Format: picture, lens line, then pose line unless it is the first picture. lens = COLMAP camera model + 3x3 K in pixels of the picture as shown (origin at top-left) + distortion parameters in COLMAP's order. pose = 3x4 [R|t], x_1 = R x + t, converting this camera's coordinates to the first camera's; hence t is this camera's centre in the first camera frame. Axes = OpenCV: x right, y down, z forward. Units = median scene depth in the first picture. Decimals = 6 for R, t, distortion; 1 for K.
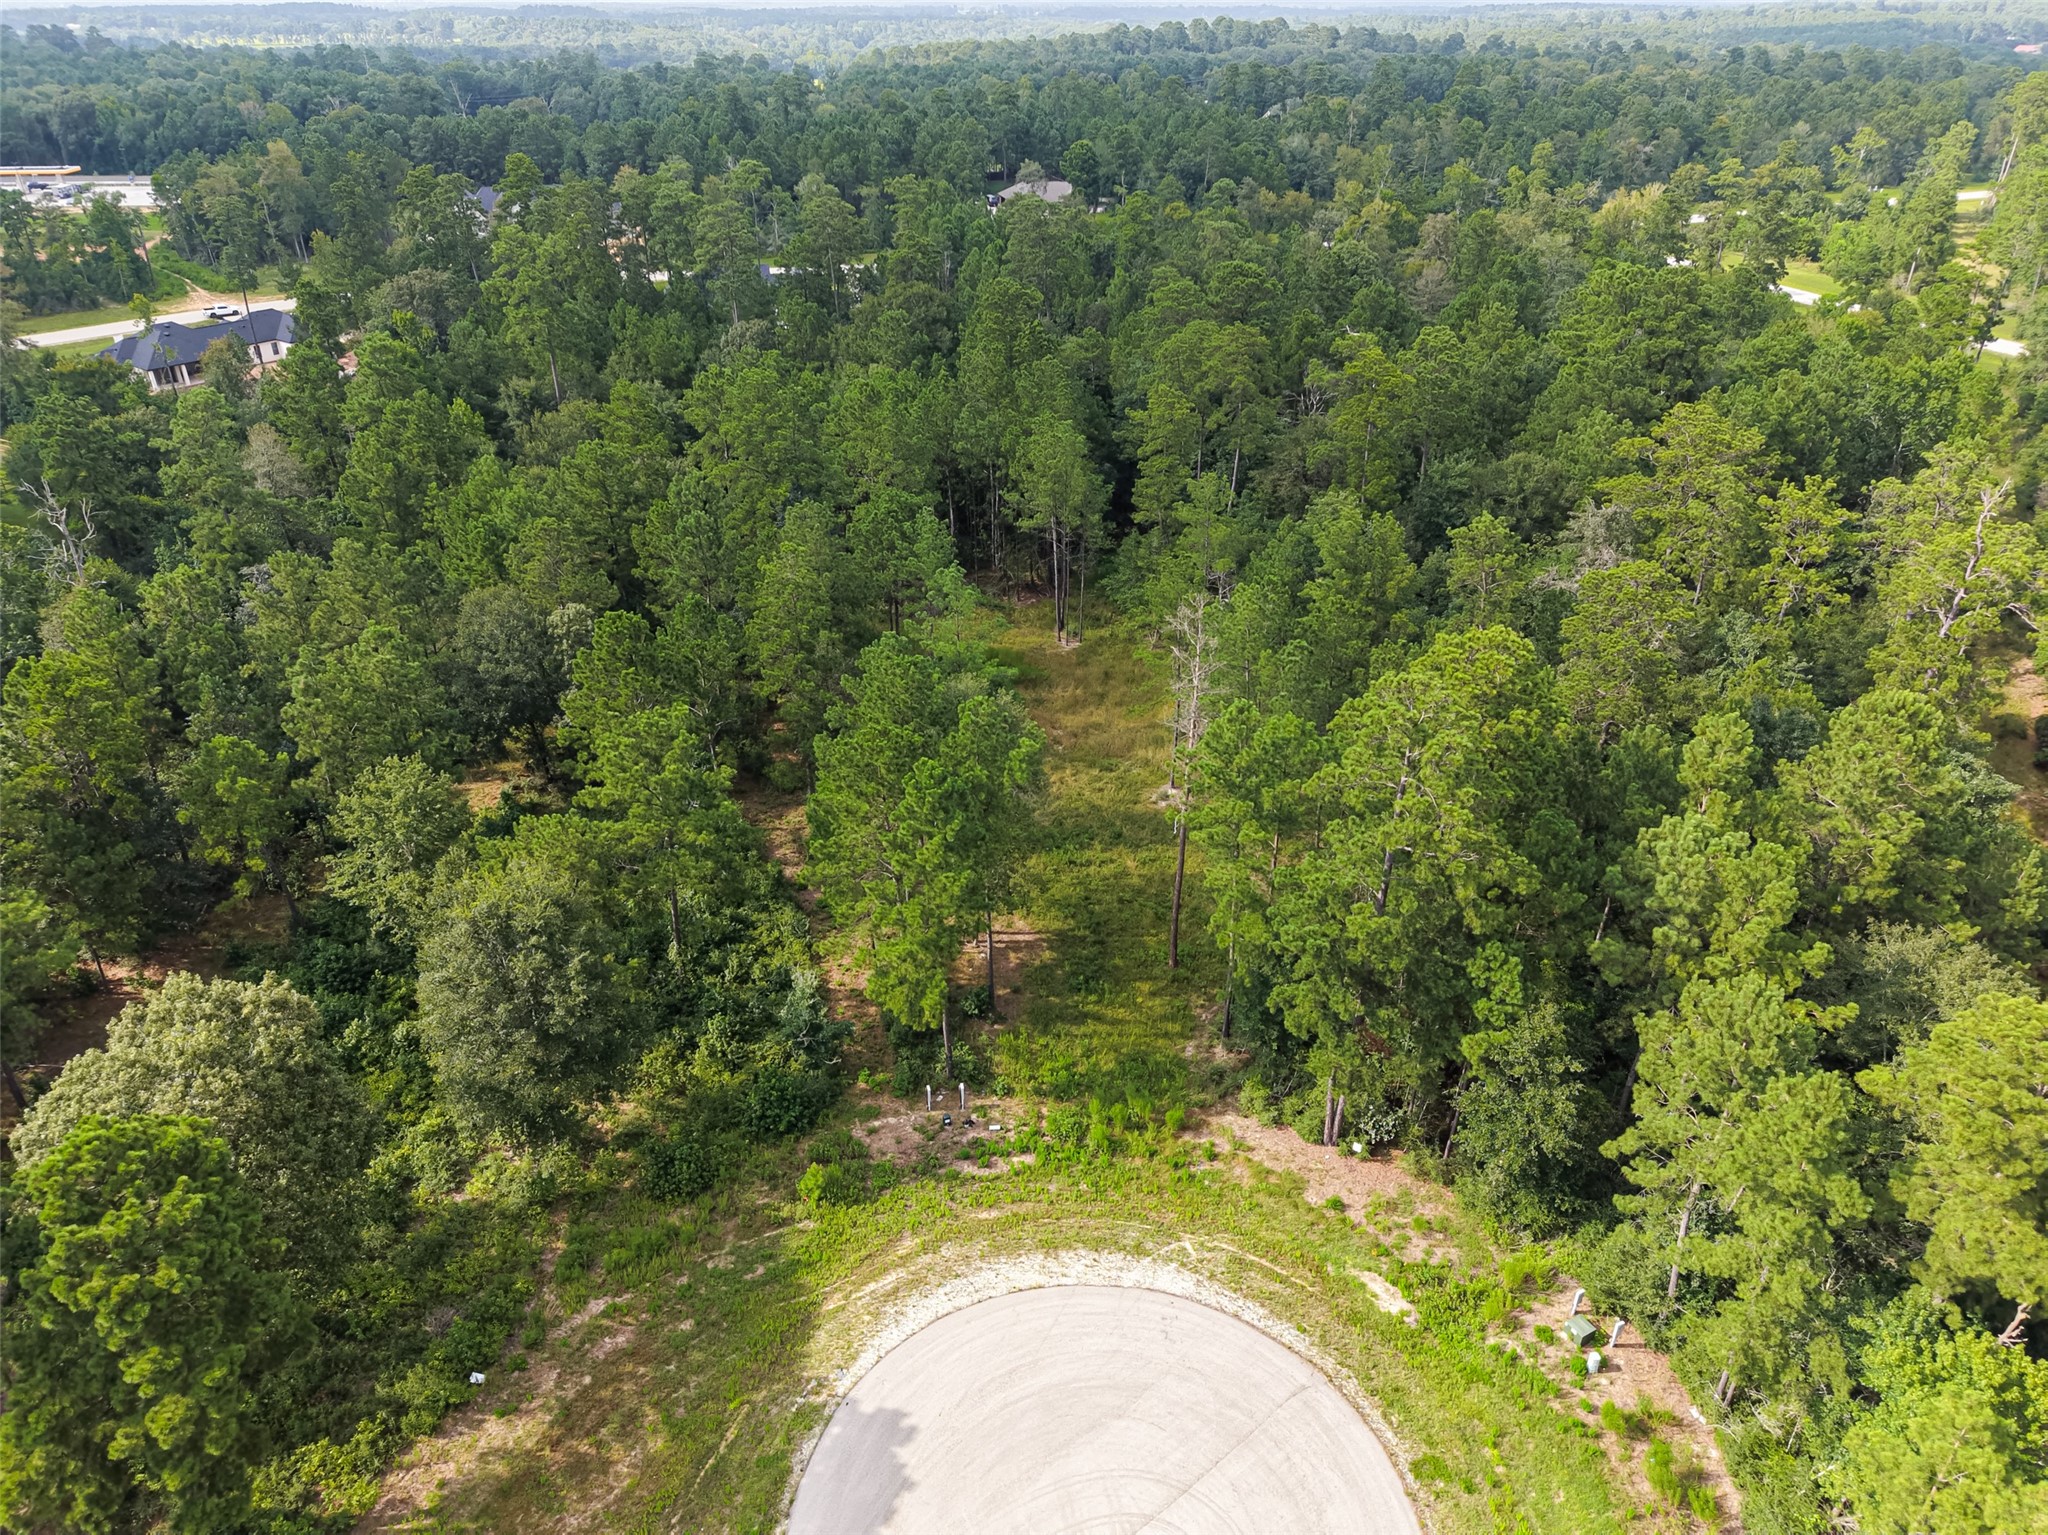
lens RADIAL K [[1366.5, 0, 1022.6], [0, 1366.5, 790.6], [0, 0, 1]] dist [0.023080, -0.019305]
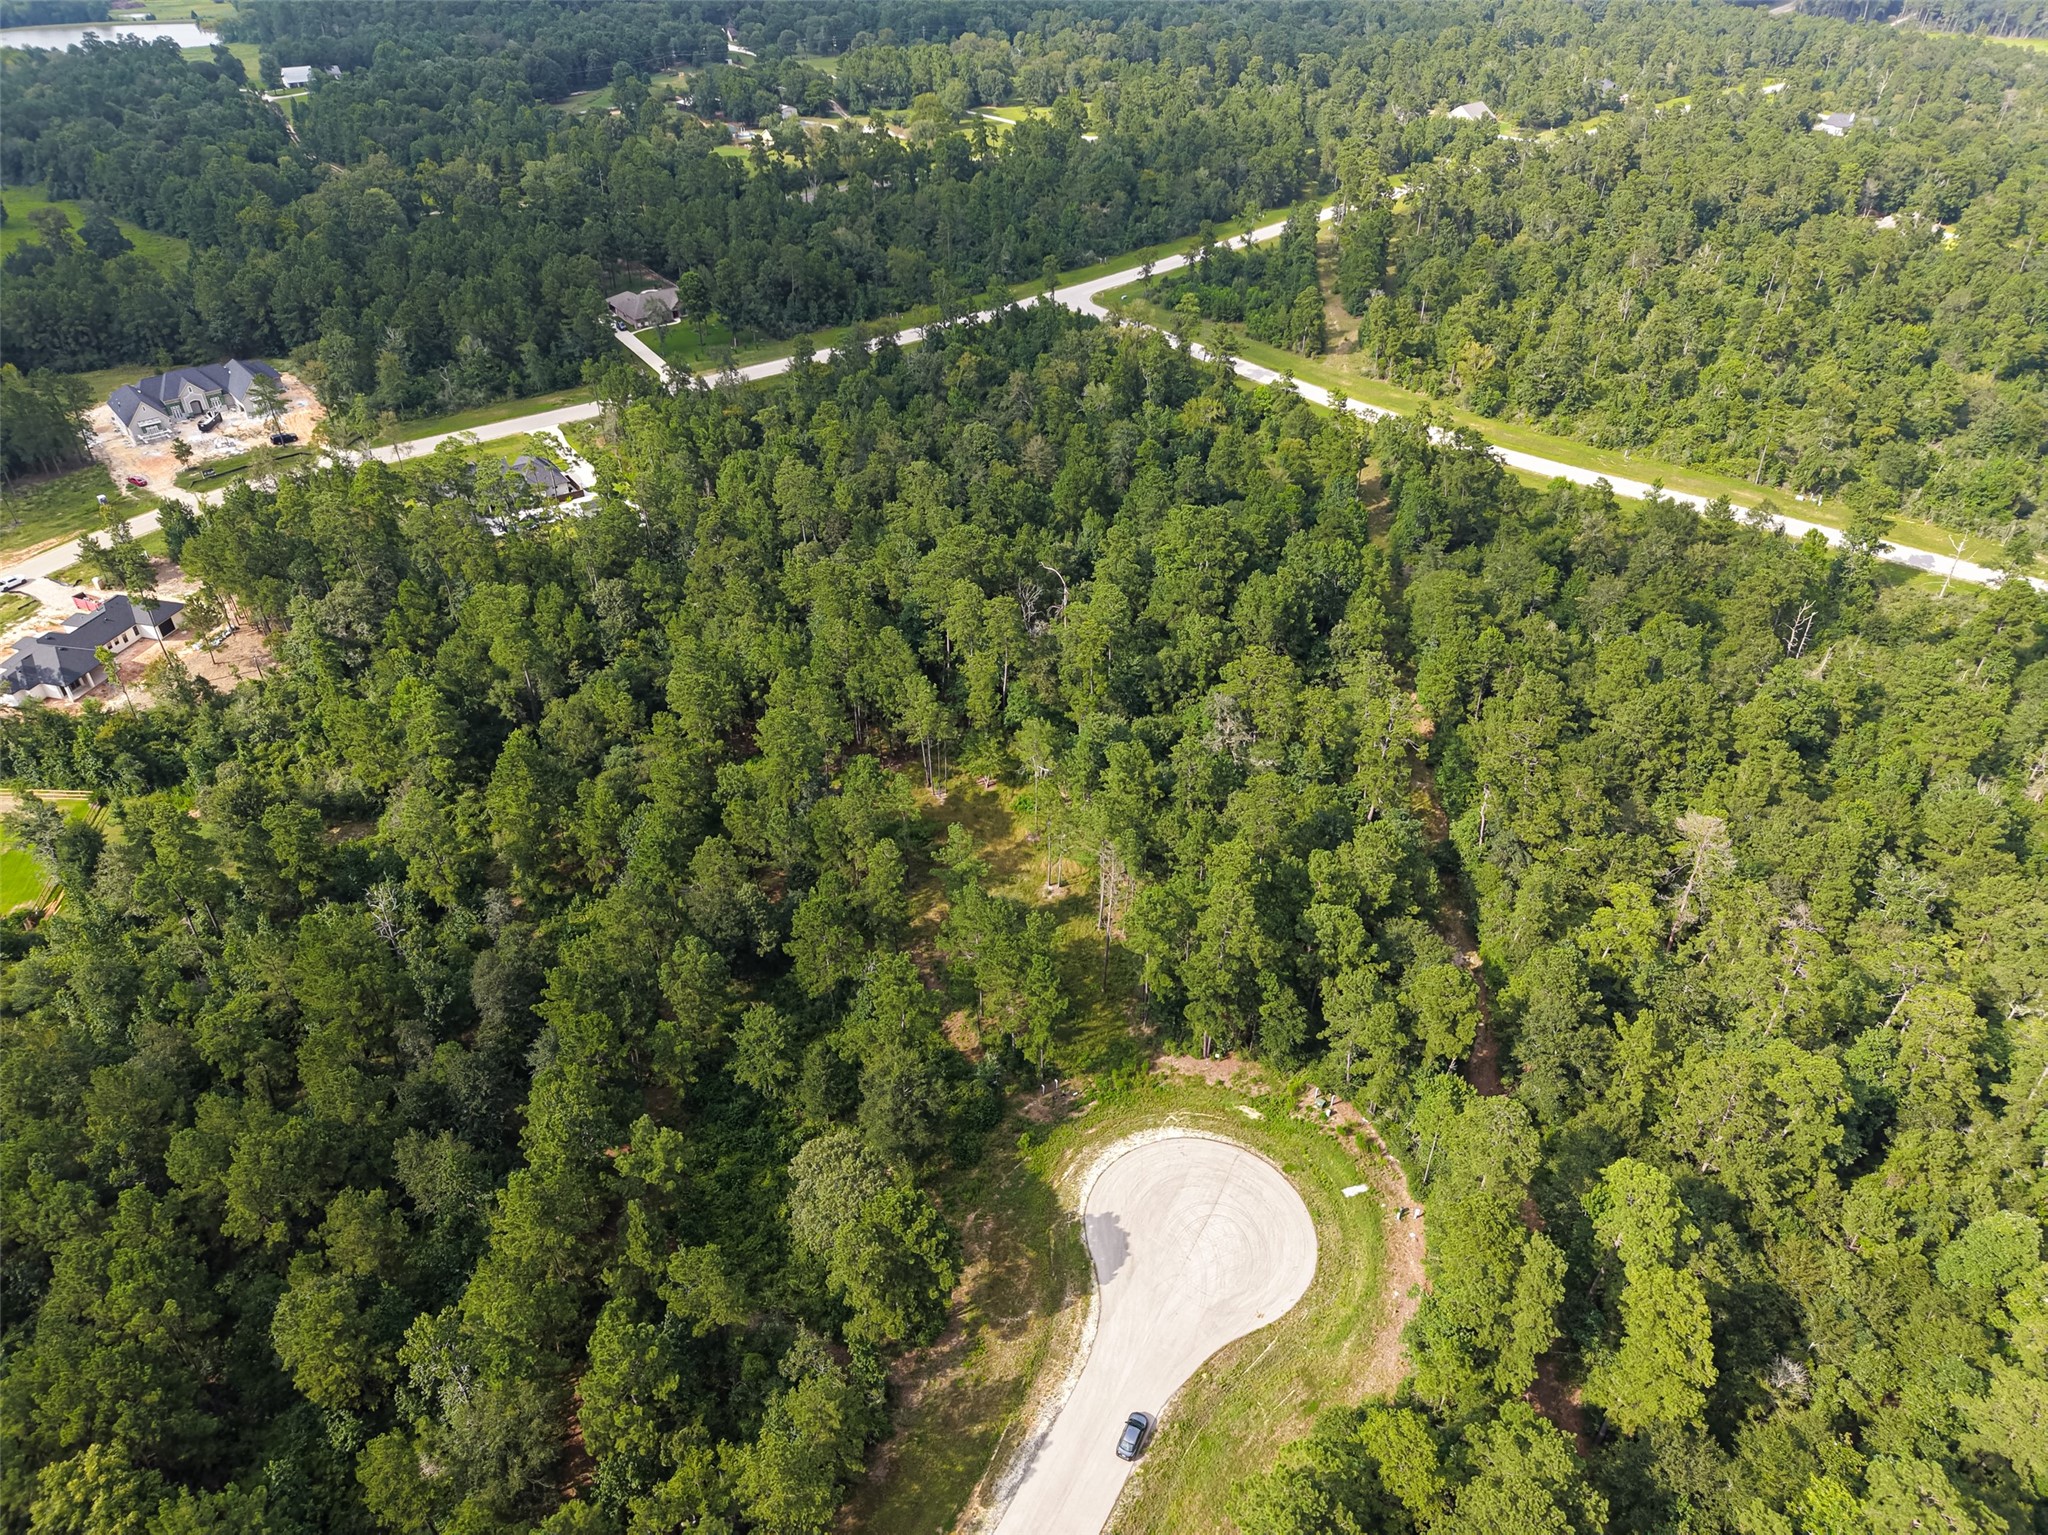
lens RADIAL K [[1366.5, 0, 1015.4], [0, 1366.5, 771.1], [0, 0, 1]] dist [0.023080, -0.019305]
pose [[0.922262, -0.225409, 0.314045, -0.752212], [0.194632, 0.972676, 0.126569, -0.620723], [-0.333994, -0.055606, 0.940934, -1.146700]]
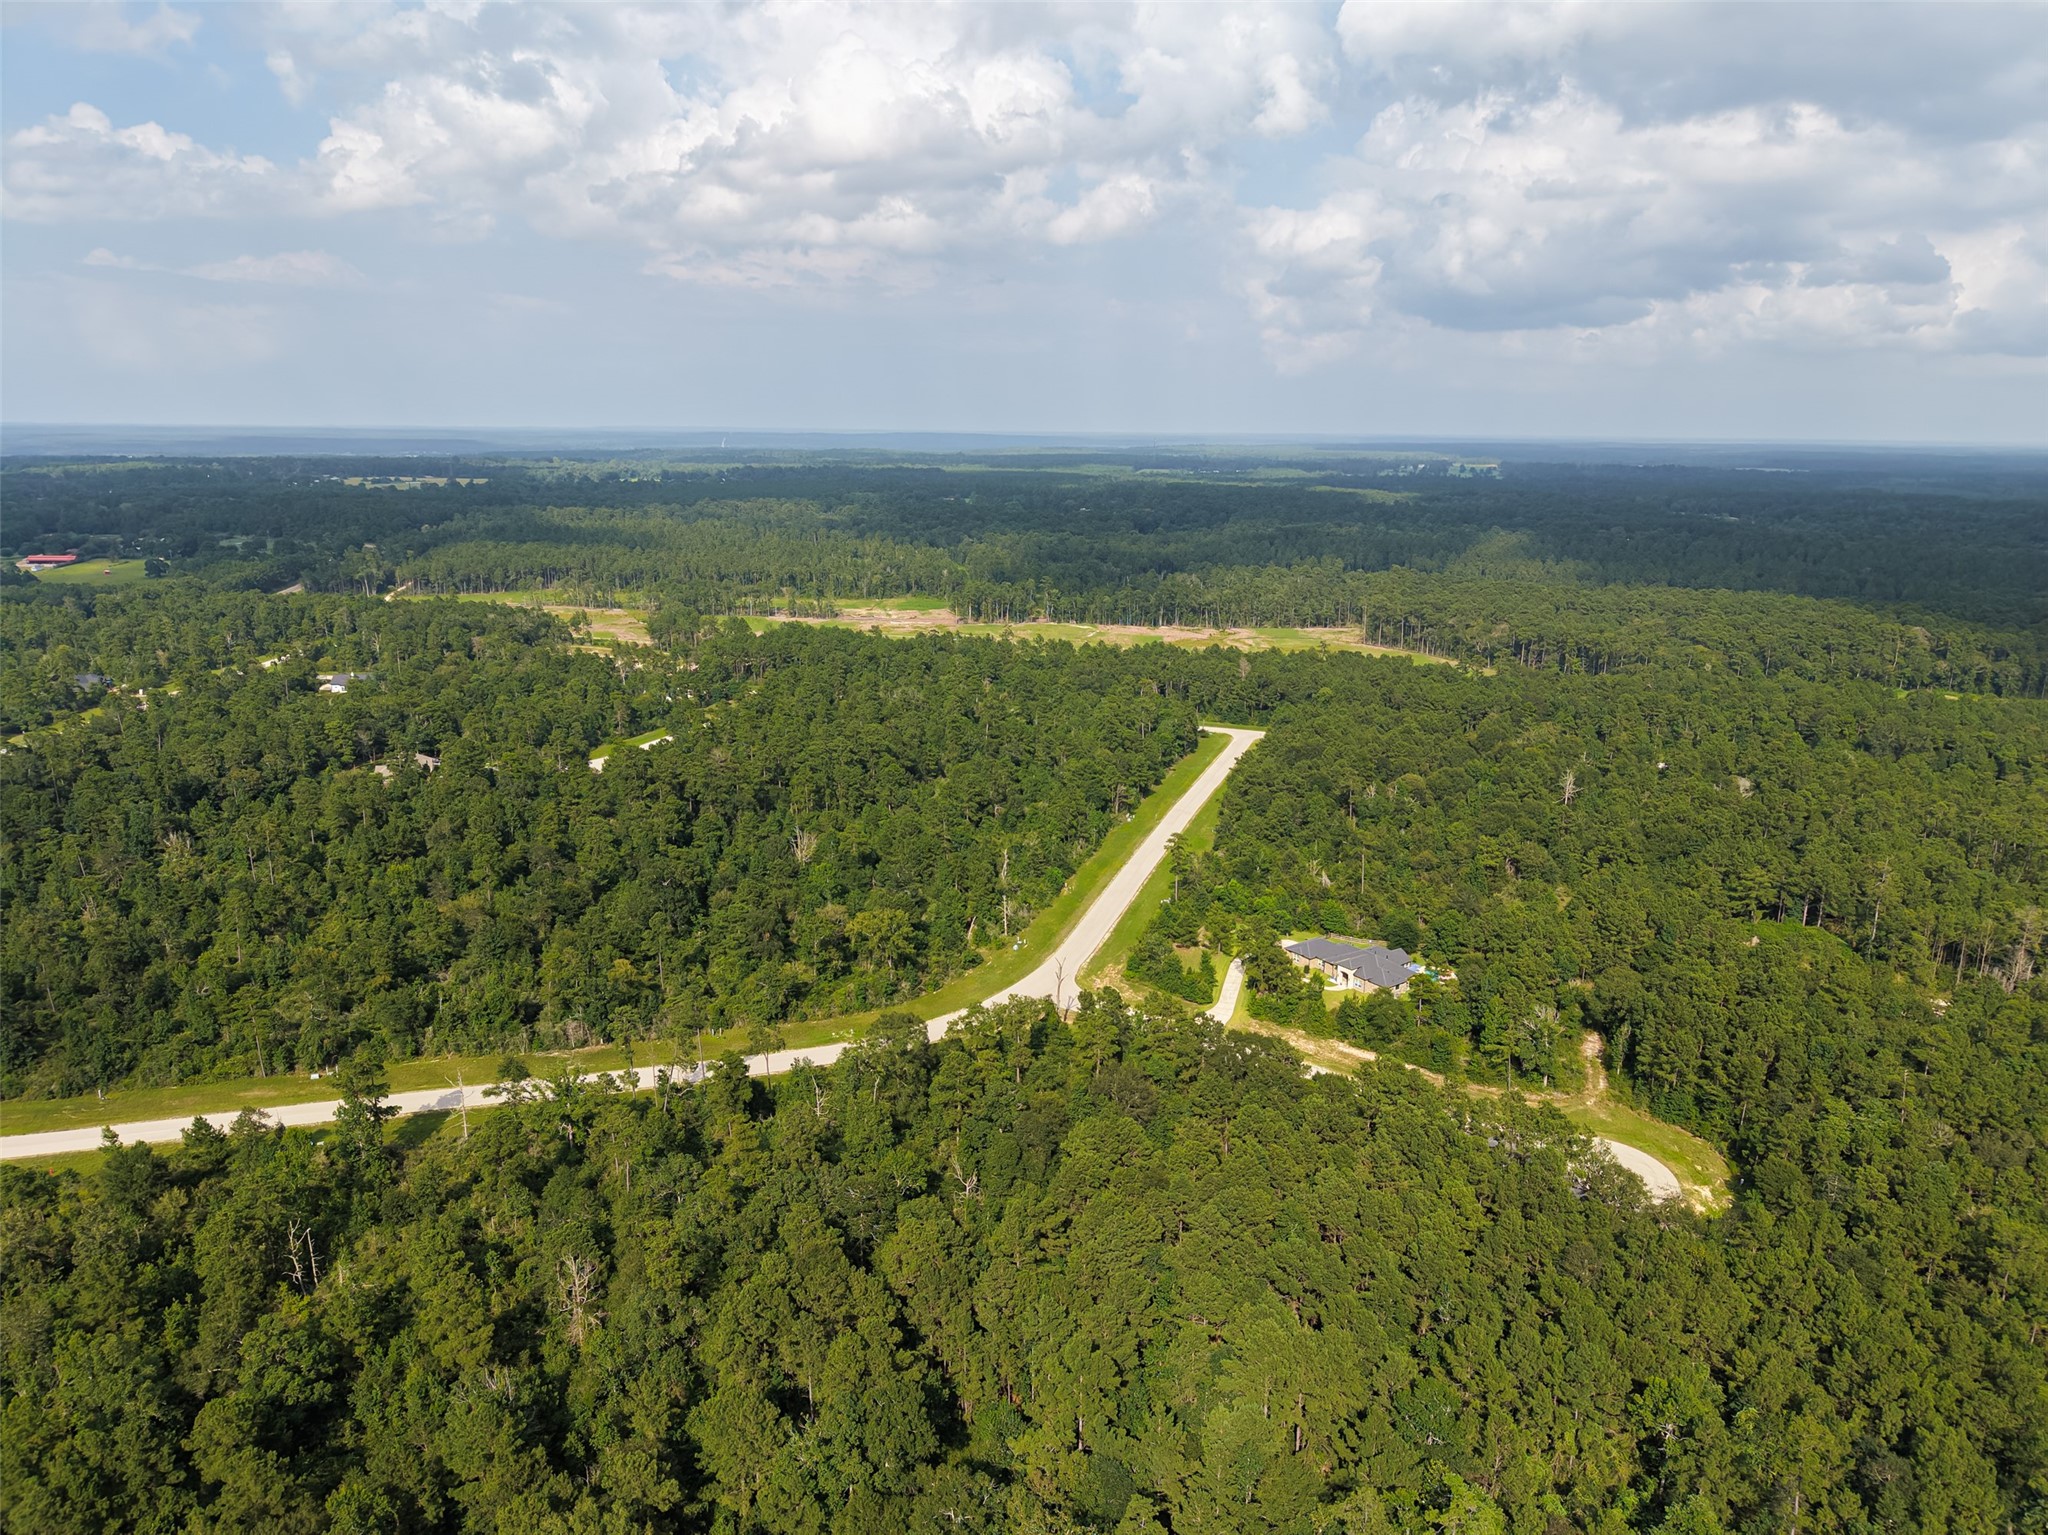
lens RADIAL K [[1366.5, 0, 1021.9], [0, 1366.5, 766.4], [0, 0, 1]] dist [0.023080, -0.019305]
pose [[0.268765, -0.234656, 0.934185, 0.155447], [0.479079, 0.873961, 0.081697, -0.555977], [-0.835613, 0.425592, 0.347309, -1.280424]]
